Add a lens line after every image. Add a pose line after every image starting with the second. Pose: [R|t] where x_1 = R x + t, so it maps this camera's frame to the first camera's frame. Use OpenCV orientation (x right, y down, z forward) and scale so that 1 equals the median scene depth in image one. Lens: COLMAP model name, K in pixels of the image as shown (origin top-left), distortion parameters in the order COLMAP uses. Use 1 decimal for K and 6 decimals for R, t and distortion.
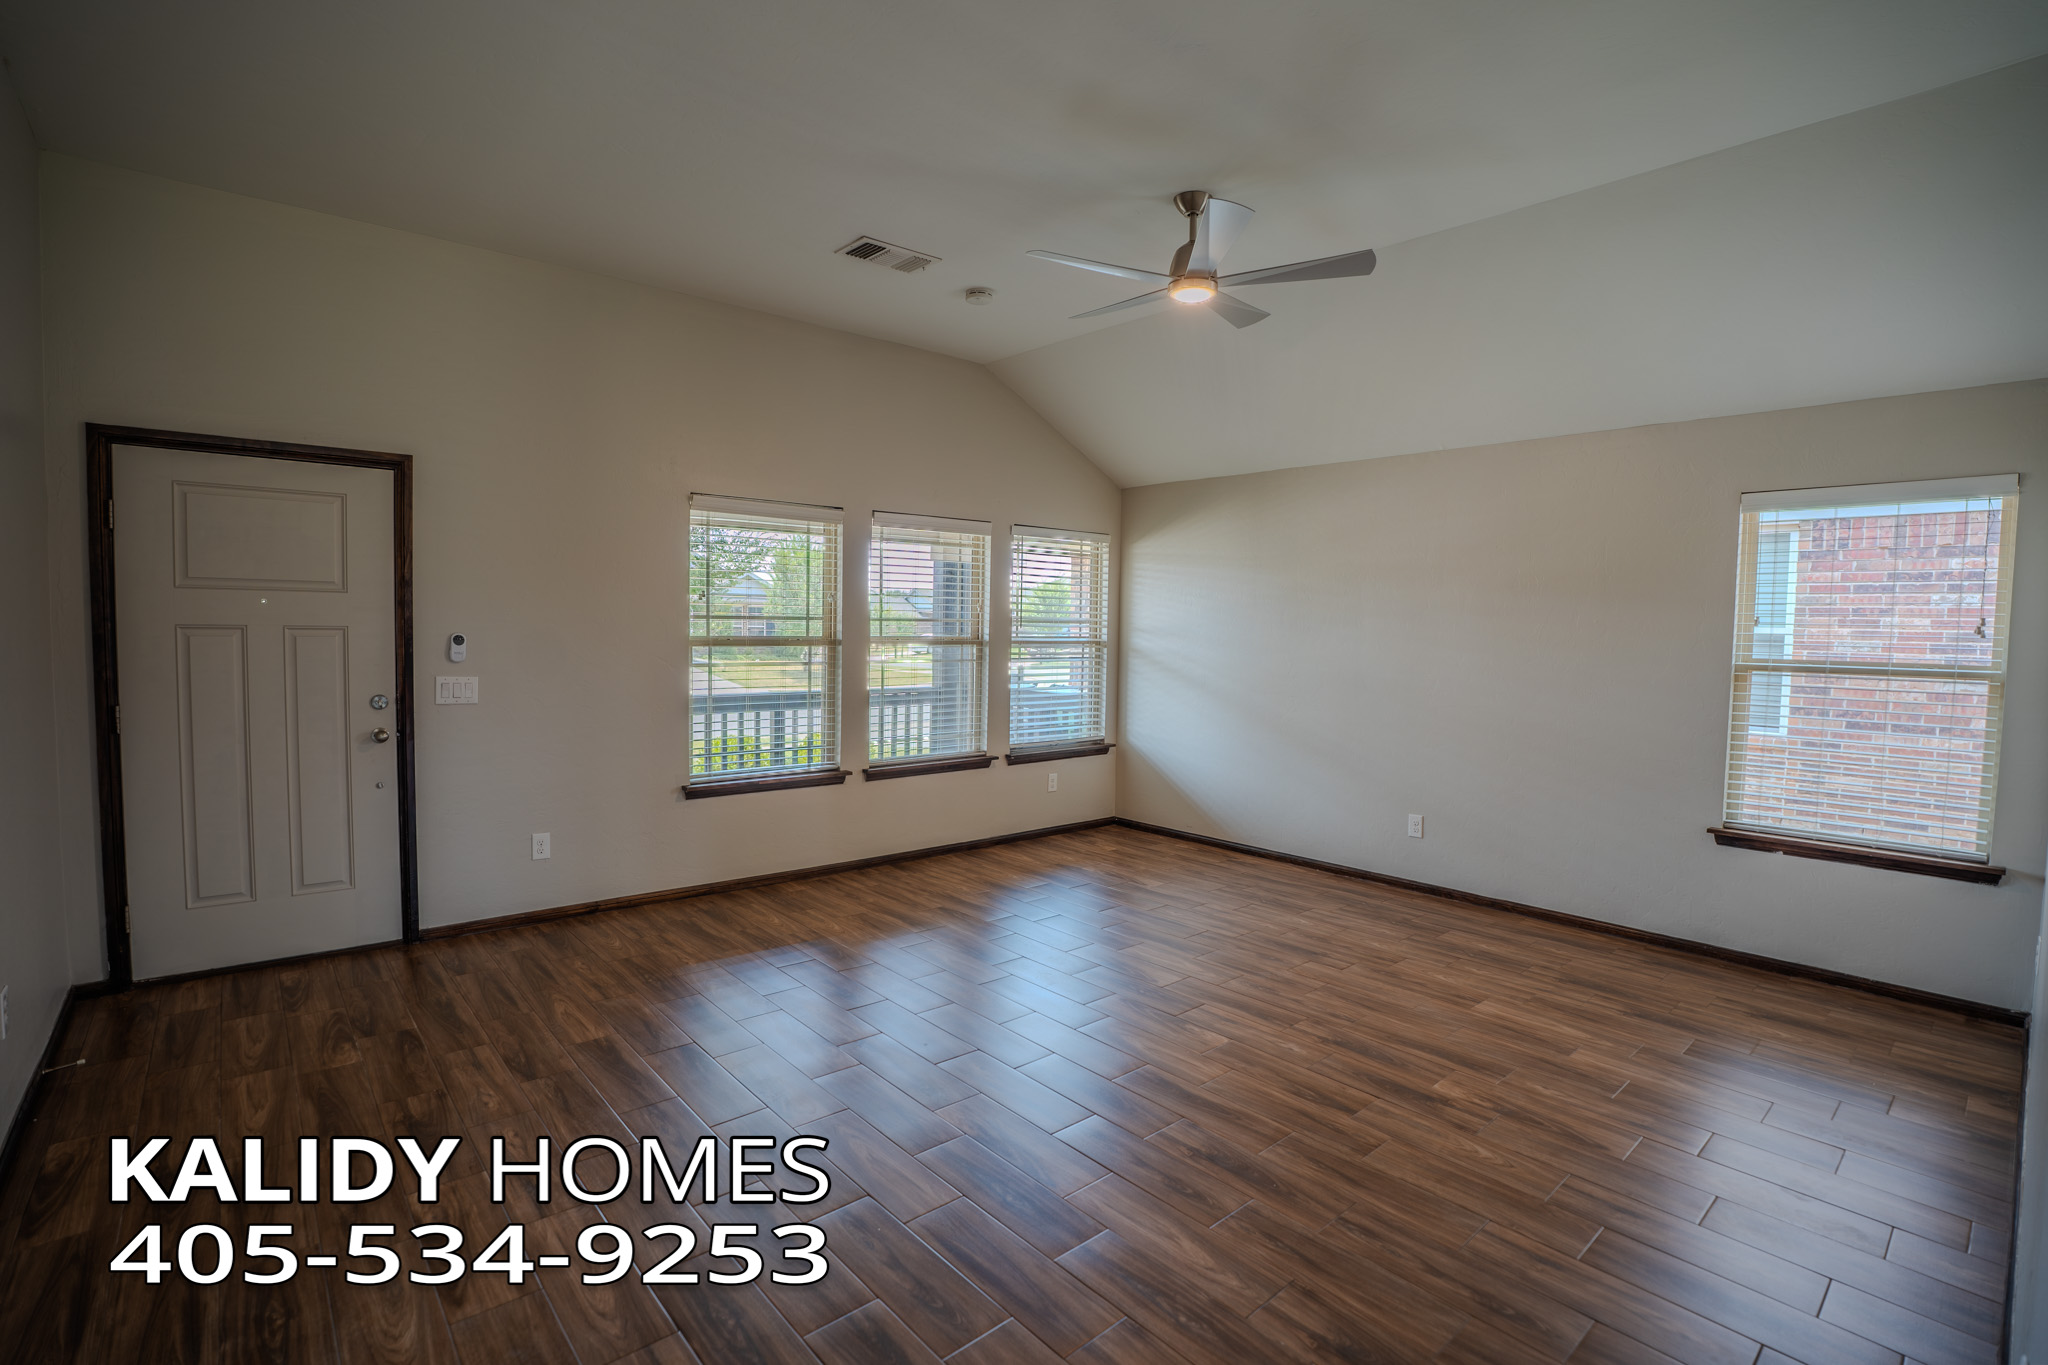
lens RADIAL K [[947.2, 0, 1019.1], [0, 947.2, 685.5], [0, 0, 1]] dist [-0.040829, 0.003637]
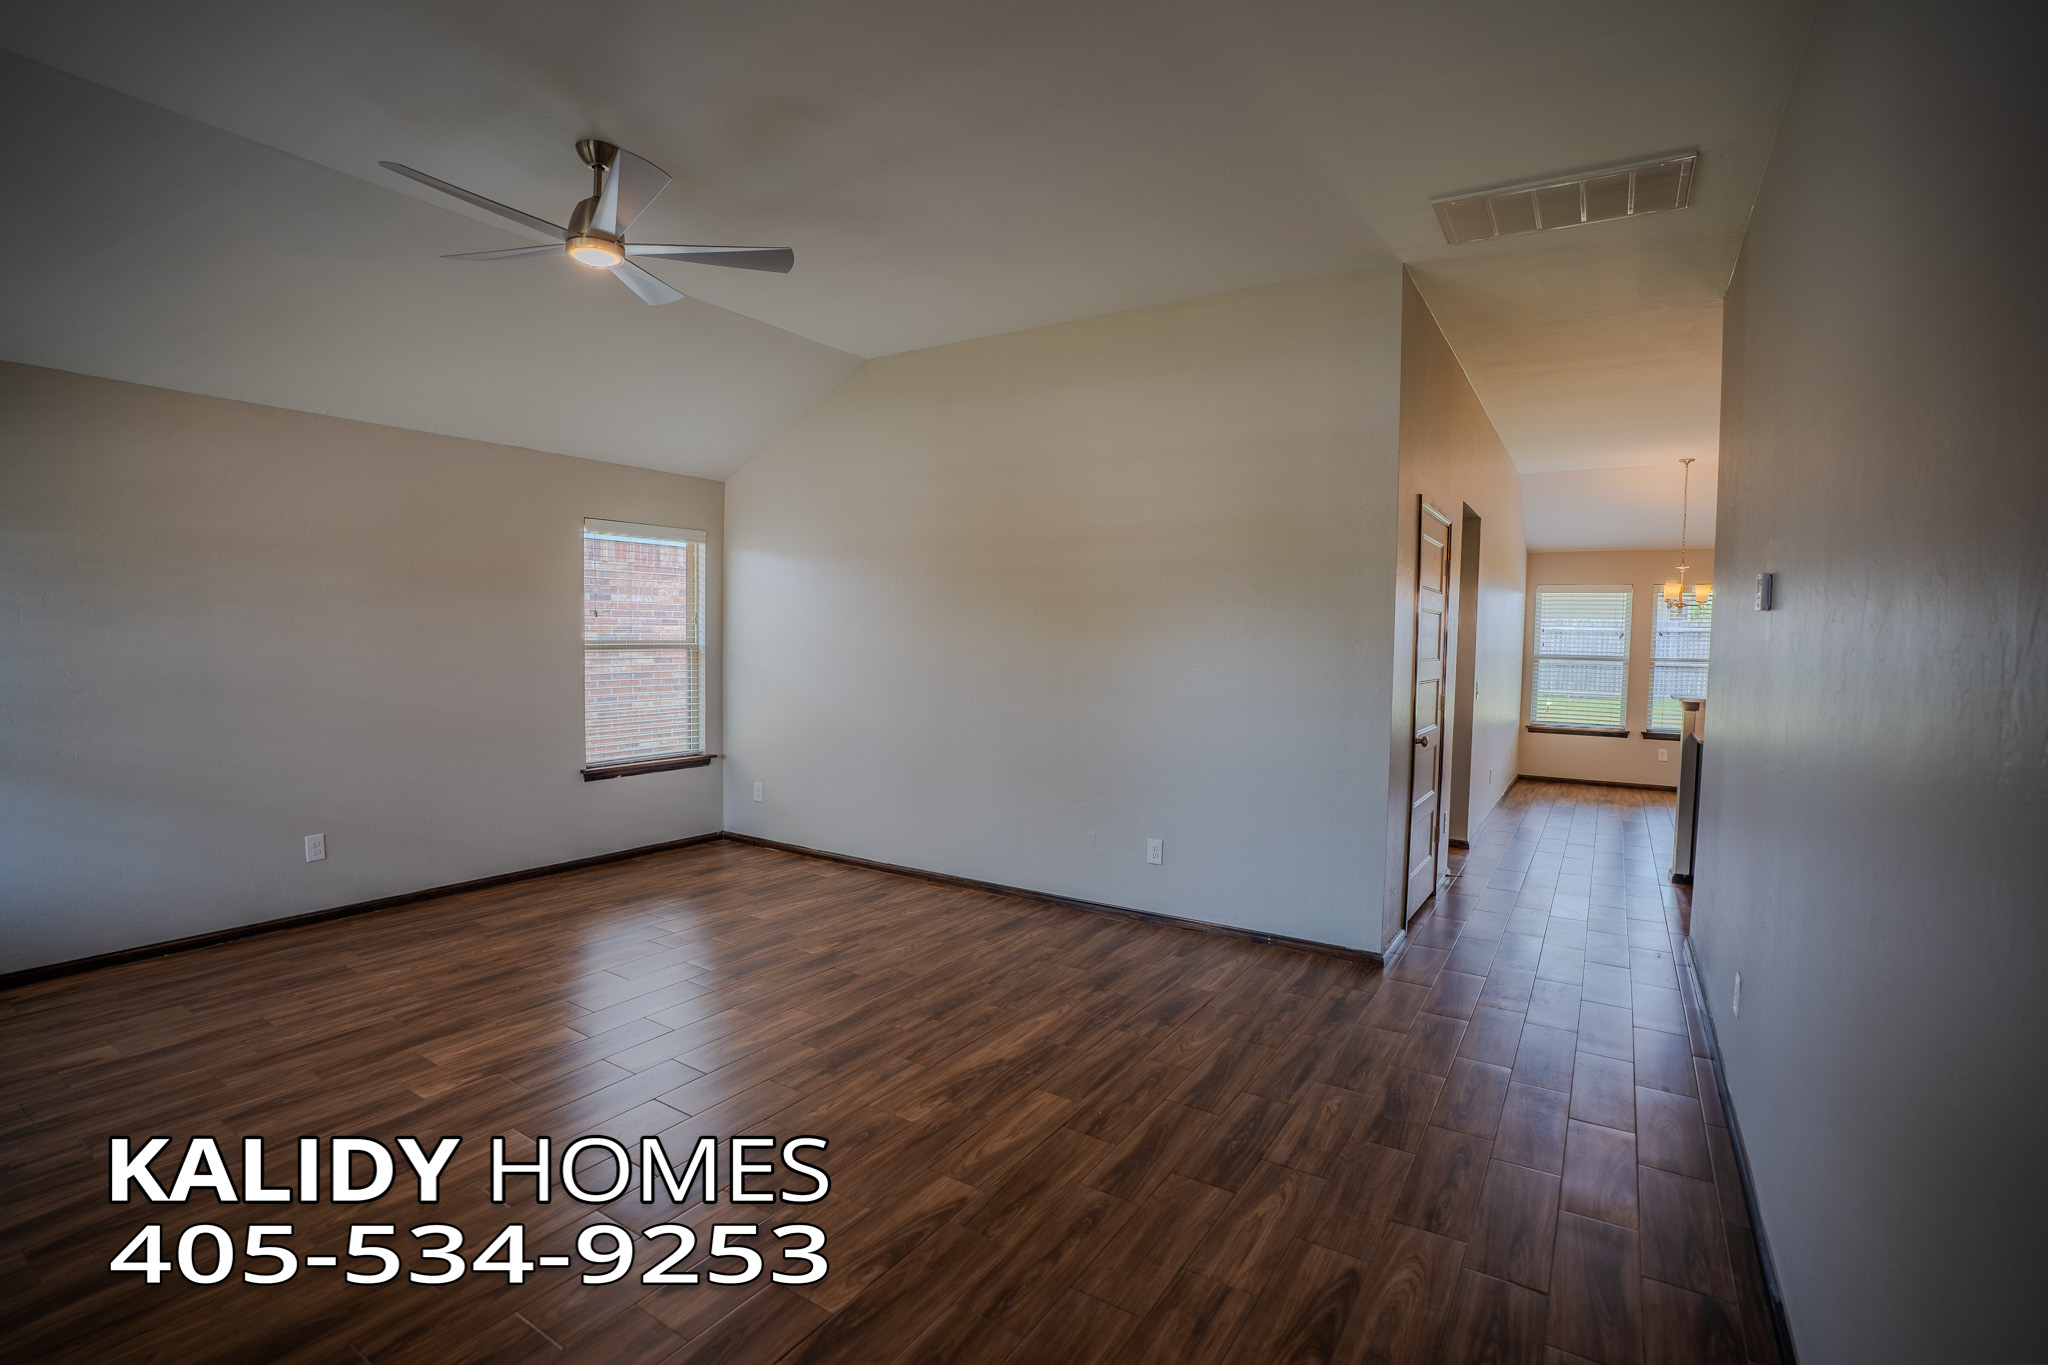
lens RADIAL K [[947.2, 0, 1023.8], [0, 947.2, 669.8], [0, 0, 1]] dist [-0.040829, 0.003637]
pose [[-0.276156, -0.060294, 0.959220, -0.714416], [0.035712, 0.996697, 0.072931, -0.064744], [-0.960449, 0.054396, -0.273090, 0.770337]]
